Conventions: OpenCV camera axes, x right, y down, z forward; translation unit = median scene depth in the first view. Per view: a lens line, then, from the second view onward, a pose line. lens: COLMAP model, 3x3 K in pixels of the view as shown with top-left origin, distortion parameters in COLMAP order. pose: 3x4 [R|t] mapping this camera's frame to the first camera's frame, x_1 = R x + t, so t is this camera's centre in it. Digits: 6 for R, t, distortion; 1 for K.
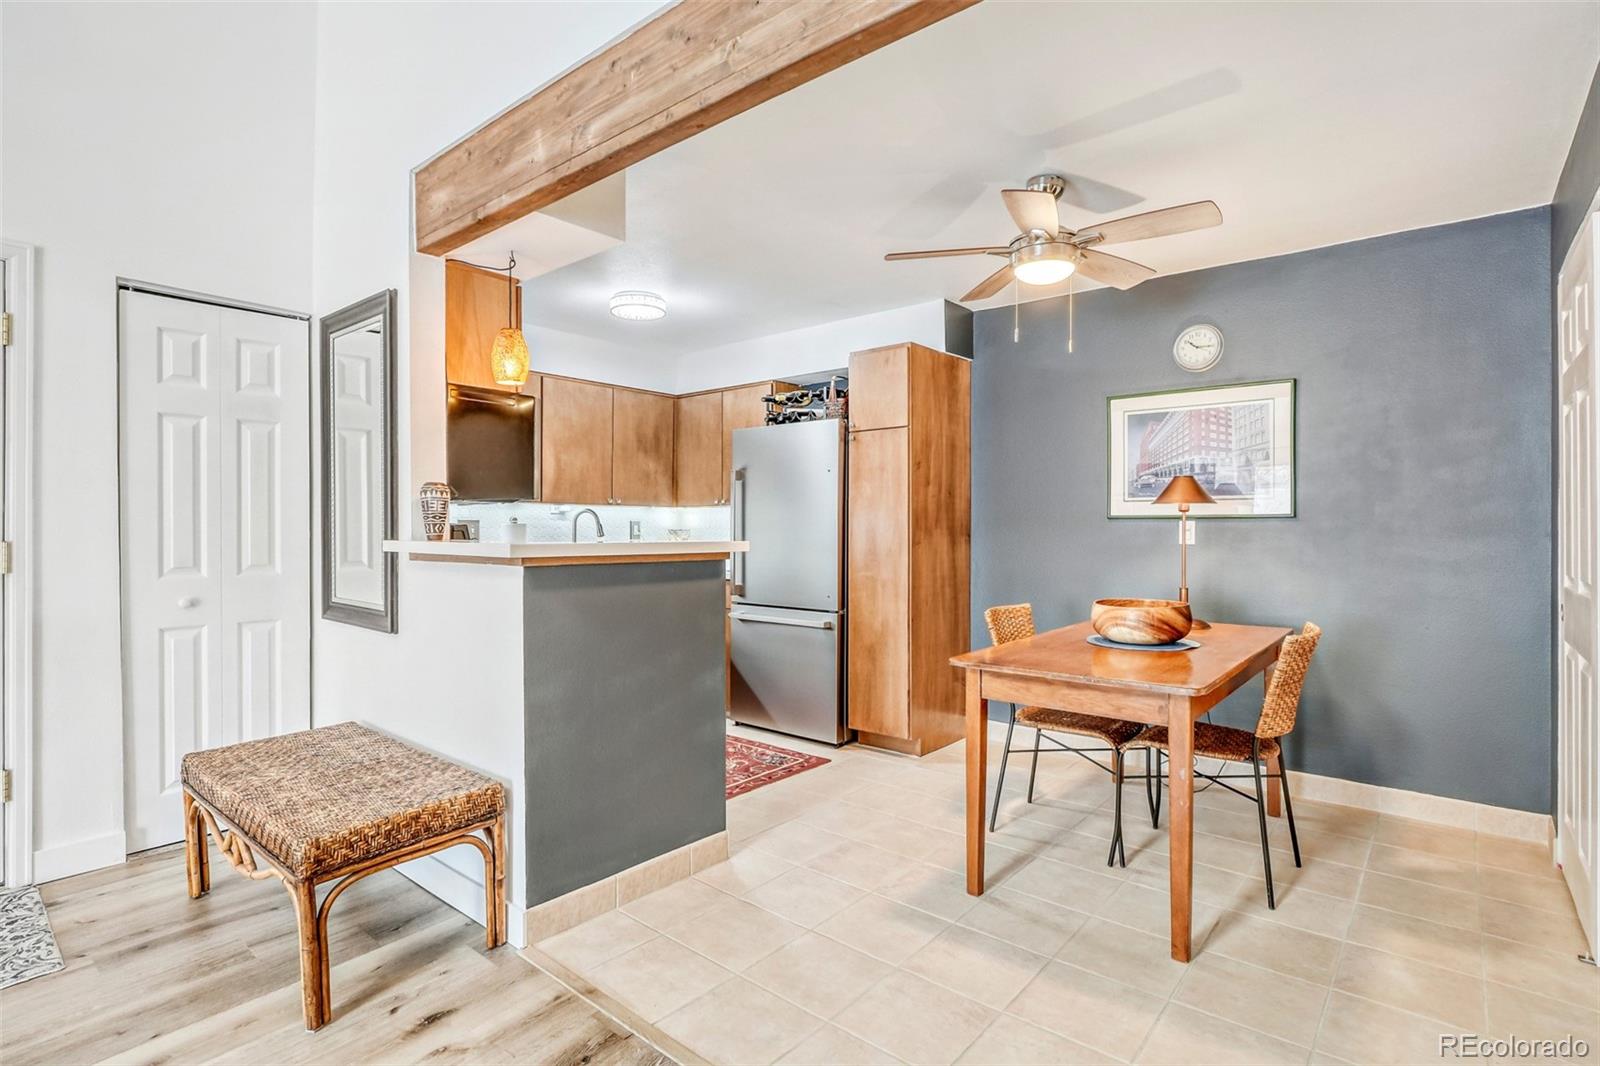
lens RADIAL K [[779.9, 0, 795.1], [0, 779.9, 536.5], [0, 0, 1]] dist [-0.015605, 0.005405]
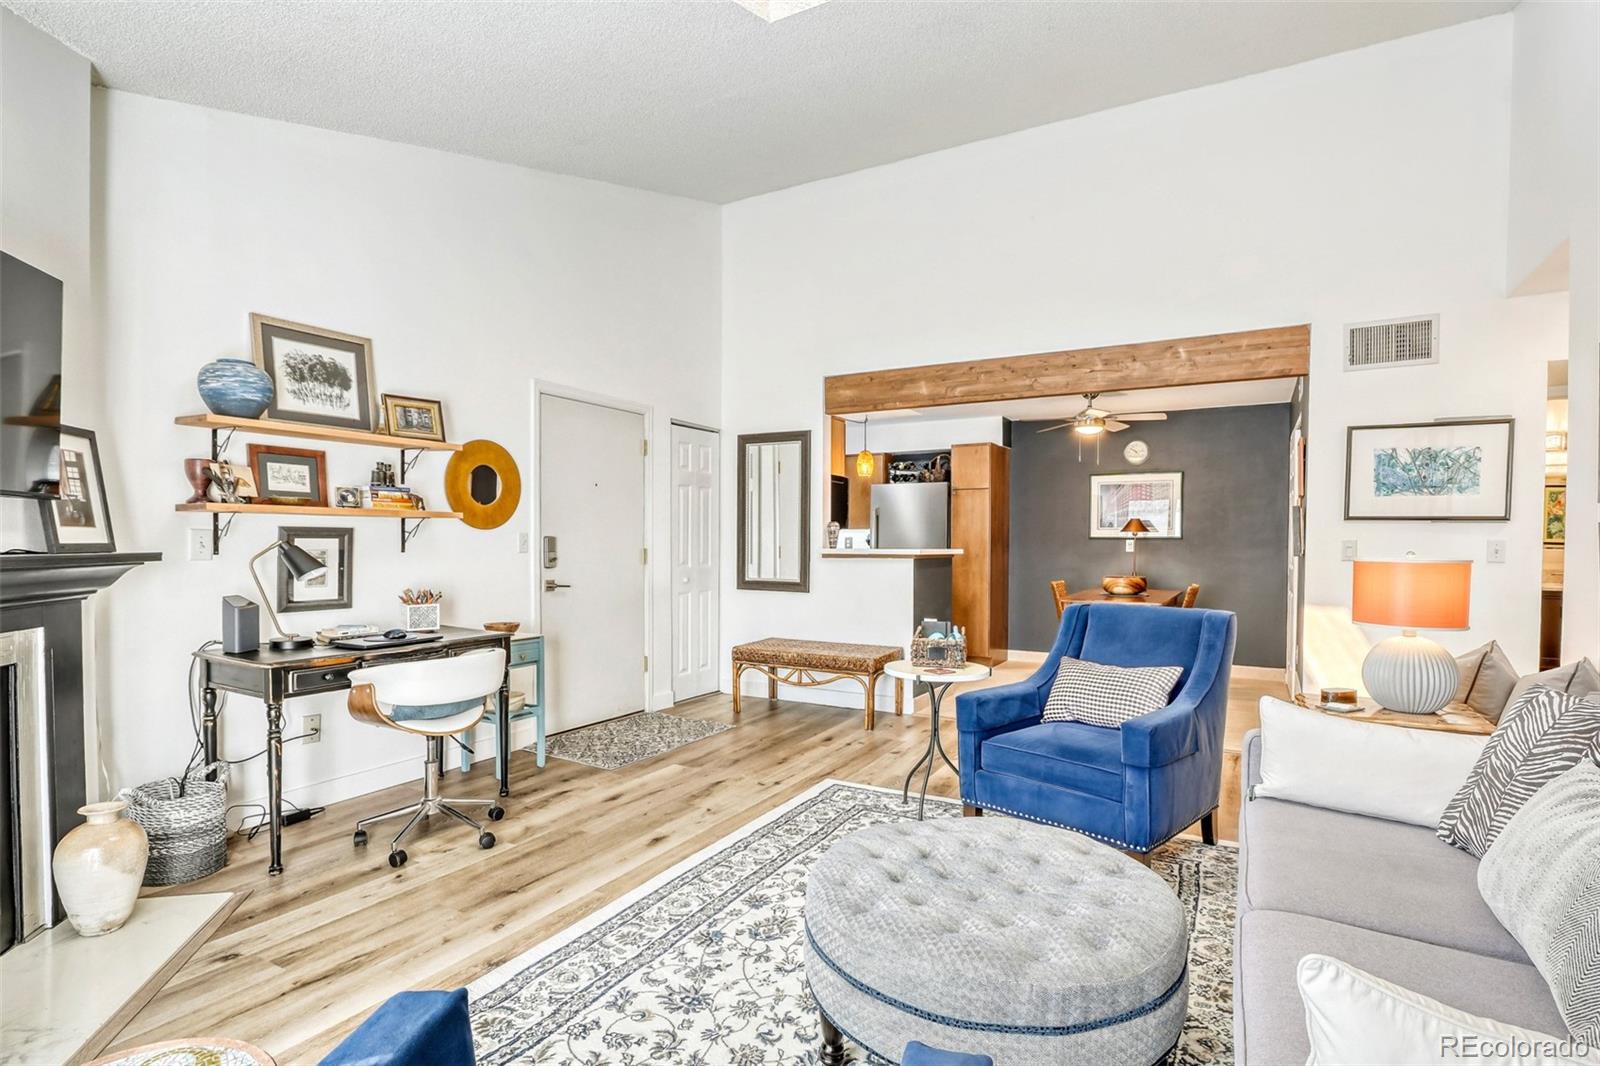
lens RADIAL K [[783.0, 0, 802.0], [0, 783.0, 569.9], [0, 0, 1]] dist [-0.001077, -0.000136]
pose [[0.983604, -0.003582, 0.180306, -0.889080], [-0.001122, 0.999662, 0.025983, 0.007120], [-0.180338, -0.025759, 0.983267, -1.064542]]
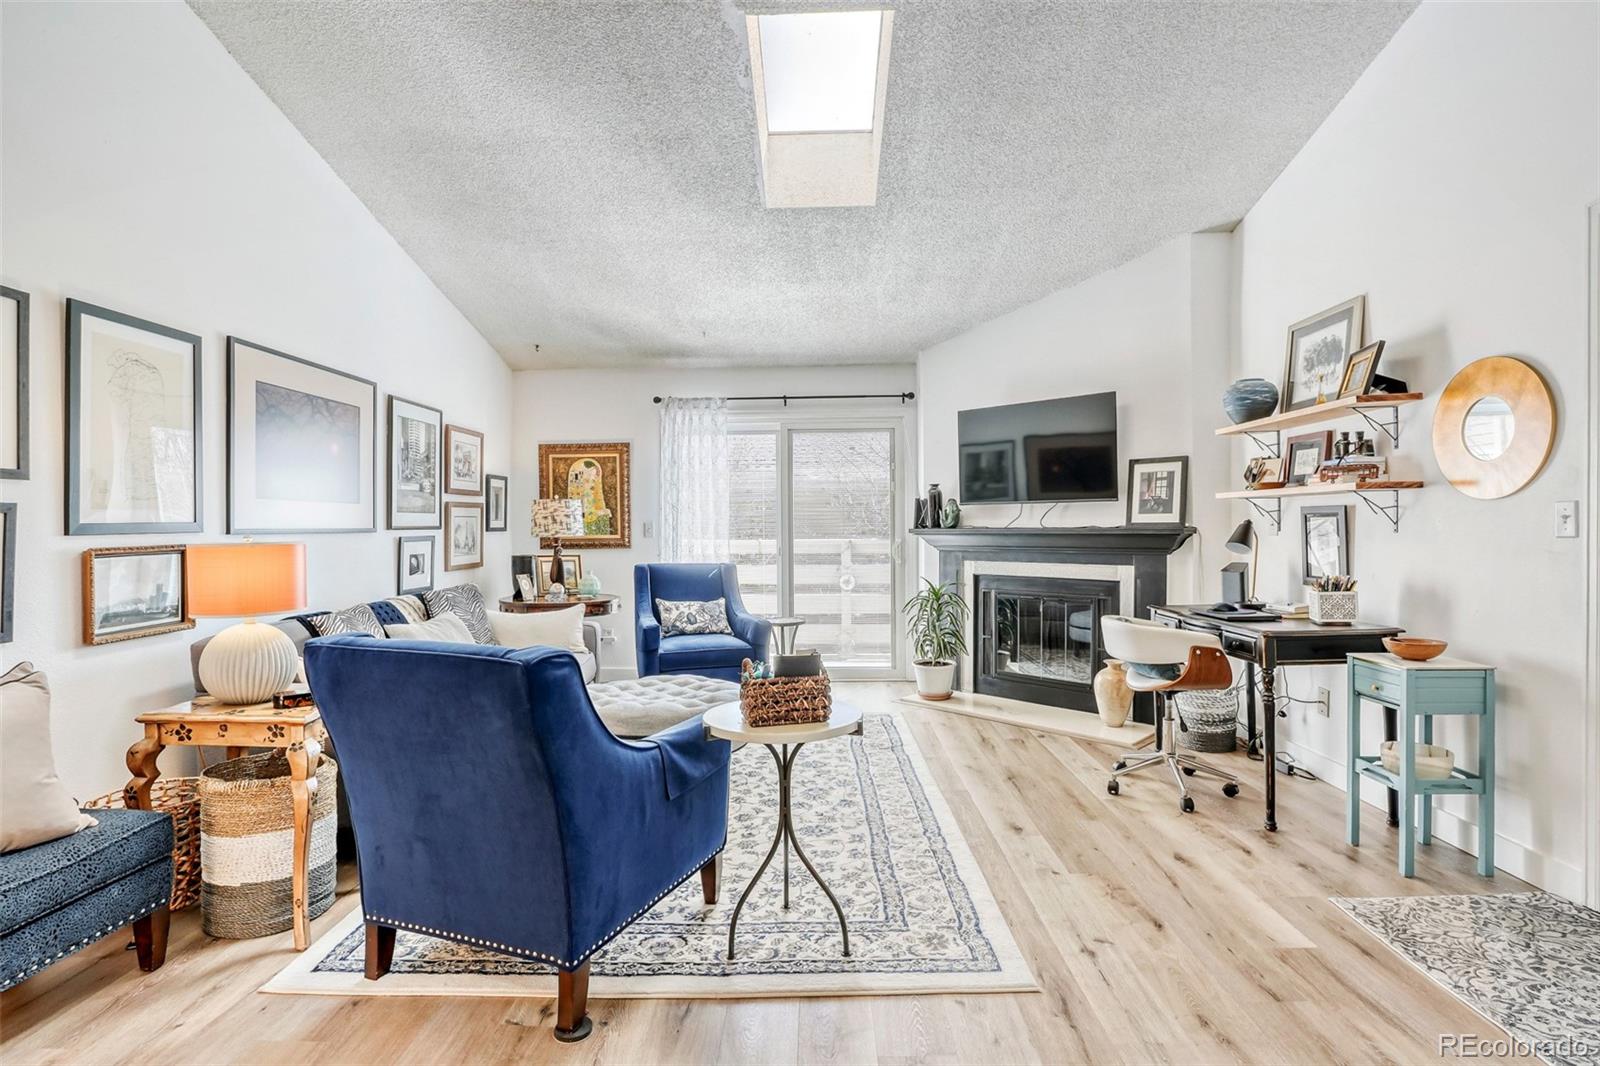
lens RADIAL K [[798.4, 0, 790.9], [0, 798.4, 506.5], [0, 0, 1]] dist [-0.029952, -0.000439]
pose [[-0.786475, -0.009349, -0.617551, 0.049192], [-0.001818, 0.999916, -0.012822, -0.008293], [0.617619, -0.008961, -0.786426, 0.766439]]
